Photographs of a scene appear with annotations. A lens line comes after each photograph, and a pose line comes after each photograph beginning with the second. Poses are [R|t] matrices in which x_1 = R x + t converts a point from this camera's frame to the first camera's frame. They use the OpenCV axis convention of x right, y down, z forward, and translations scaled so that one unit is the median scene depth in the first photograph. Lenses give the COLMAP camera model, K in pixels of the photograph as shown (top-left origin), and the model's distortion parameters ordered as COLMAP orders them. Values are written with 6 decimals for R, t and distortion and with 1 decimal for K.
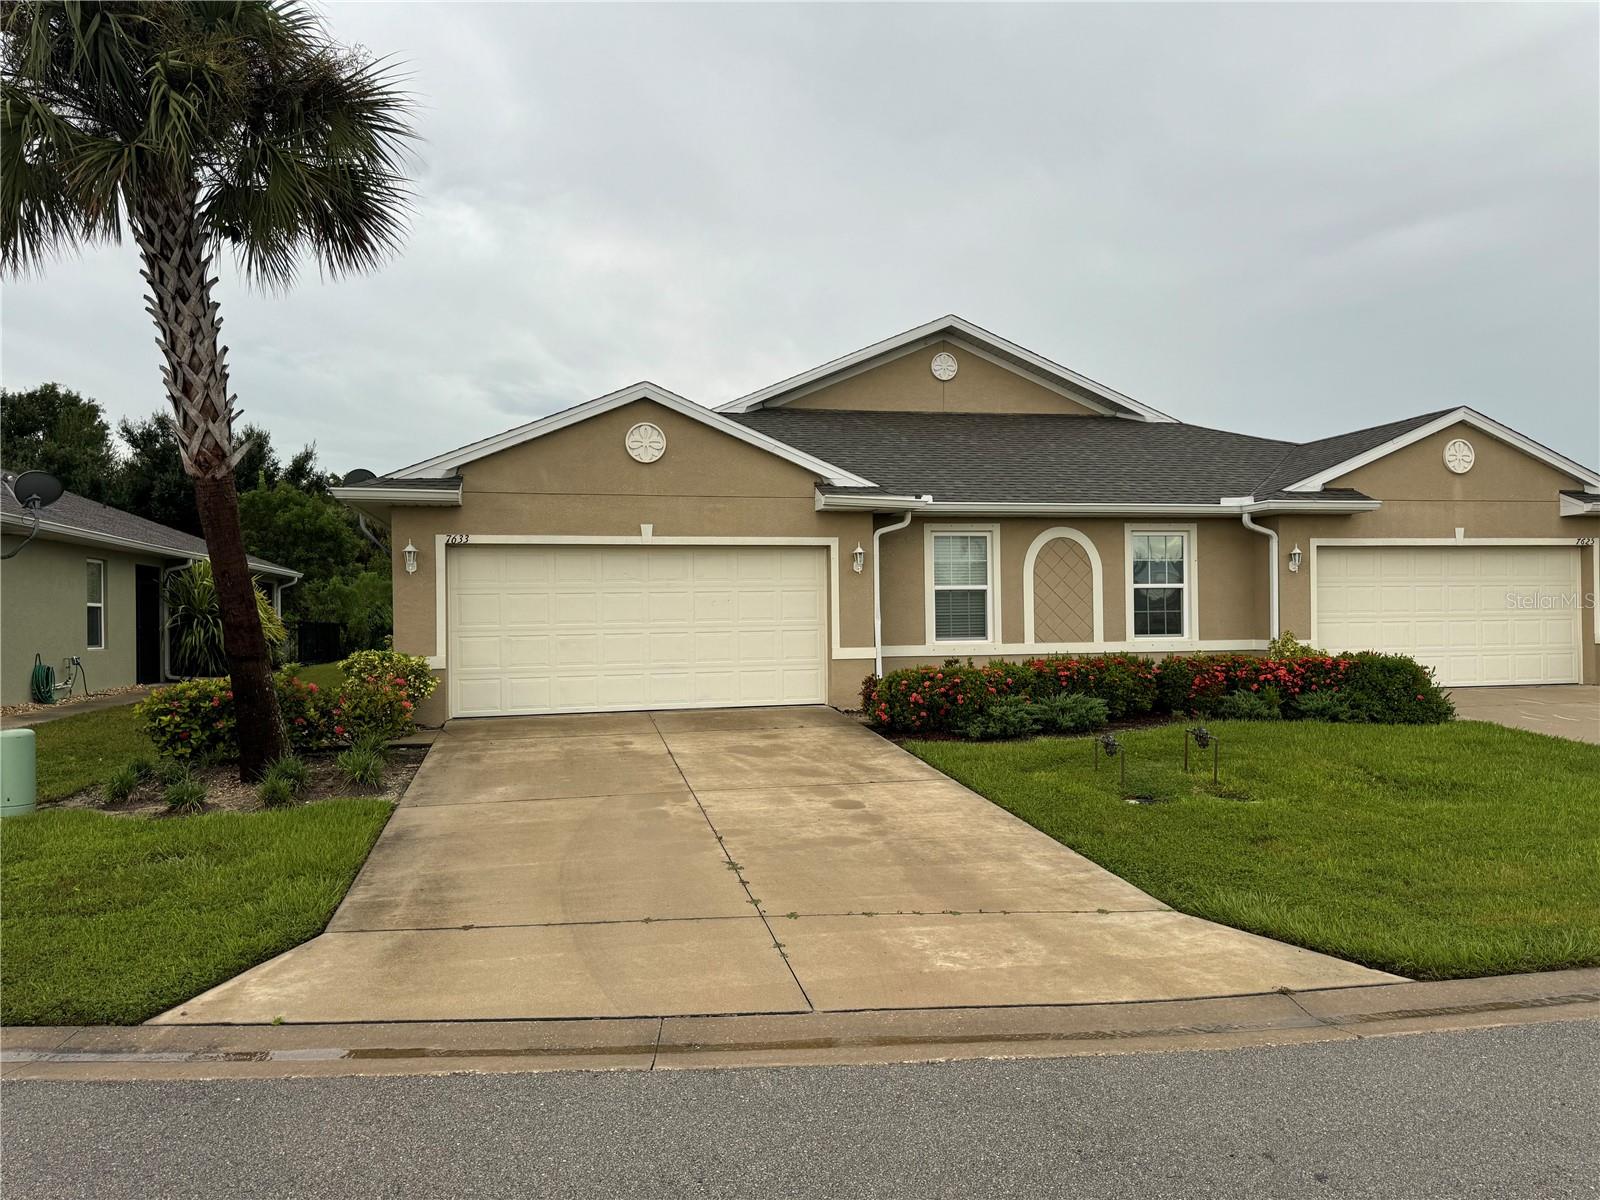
lens RADIAL K [[1114.1, 0, 802.8], [0, 1114.1, 608.8], [0, 0, 1]] dist [0.134981, -0.222522]
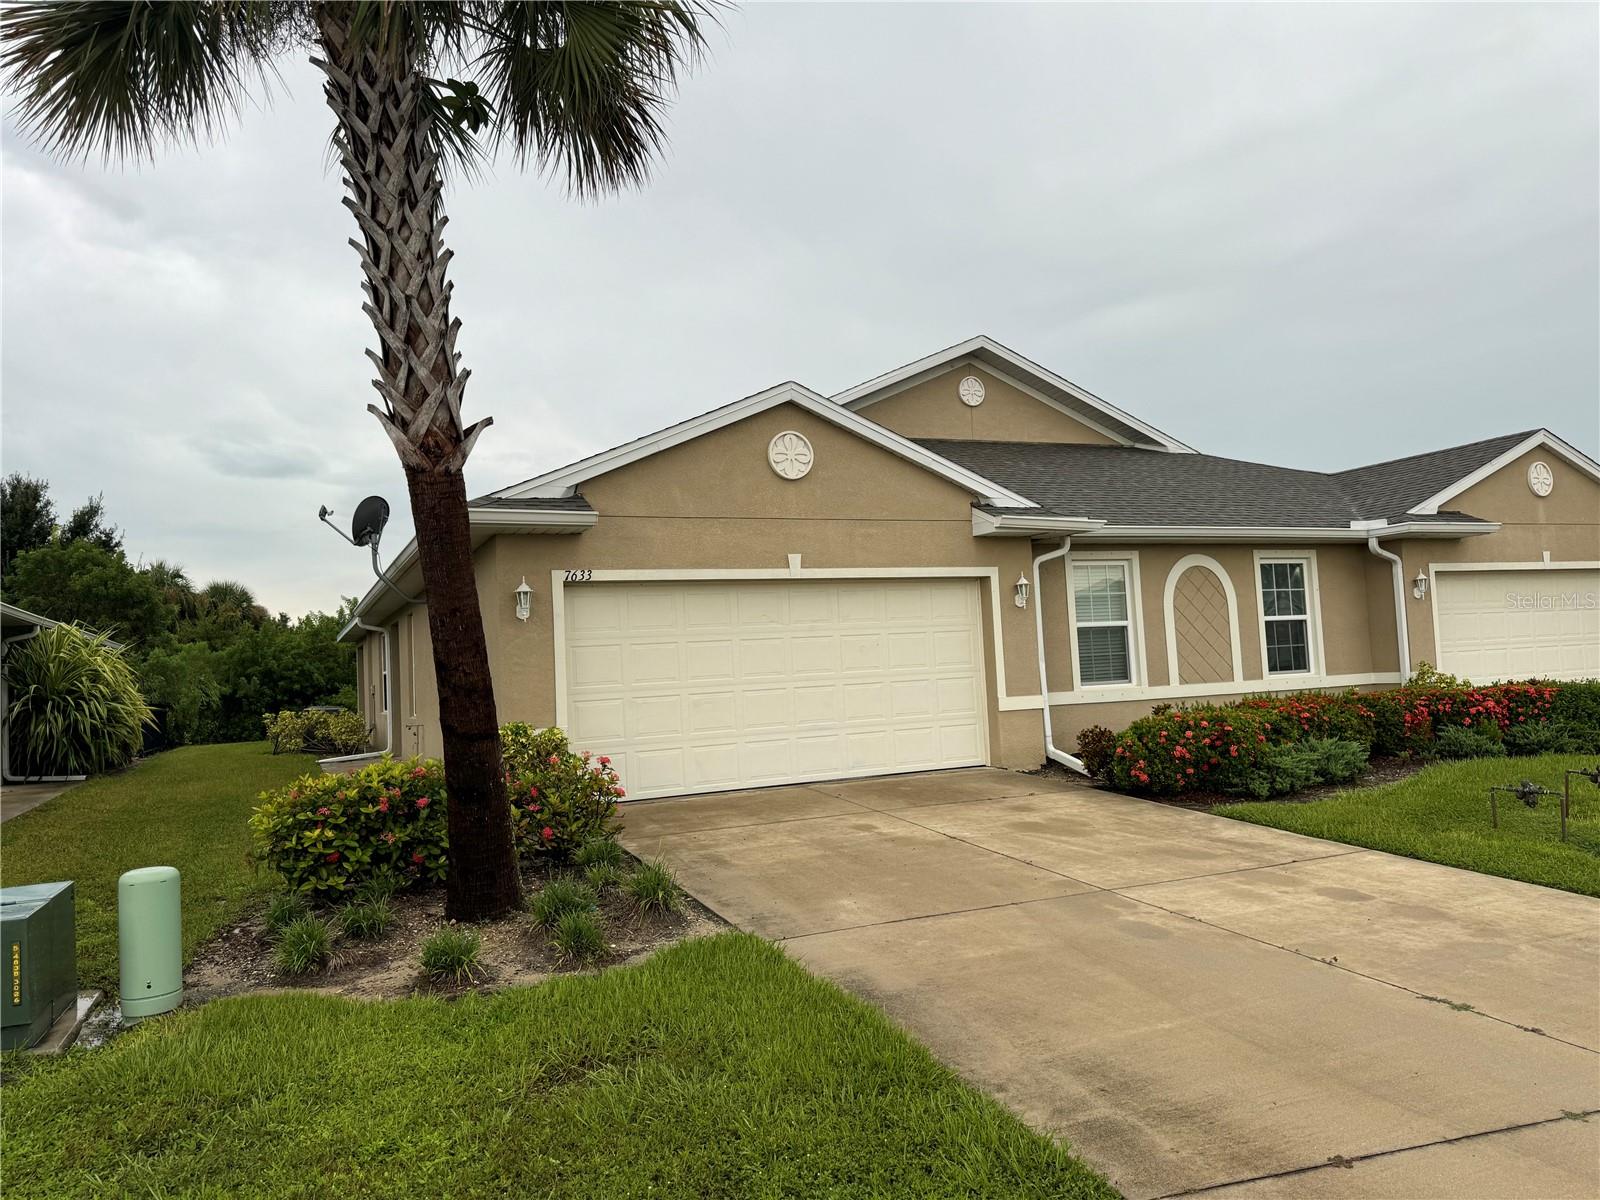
lens RADIAL K [[1120.2, 0, 796.8], [0, 1120.2, 596.7], [0, 0, 1]] dist [0.117209, -0.181409]
pose [[0.979368, -0.023068, 0.200766, -0.294569], [0.036112, 0.997450, -0.061552, 0.005834], [-0.198835, 0.067532, 0.977704, 0.195794]]
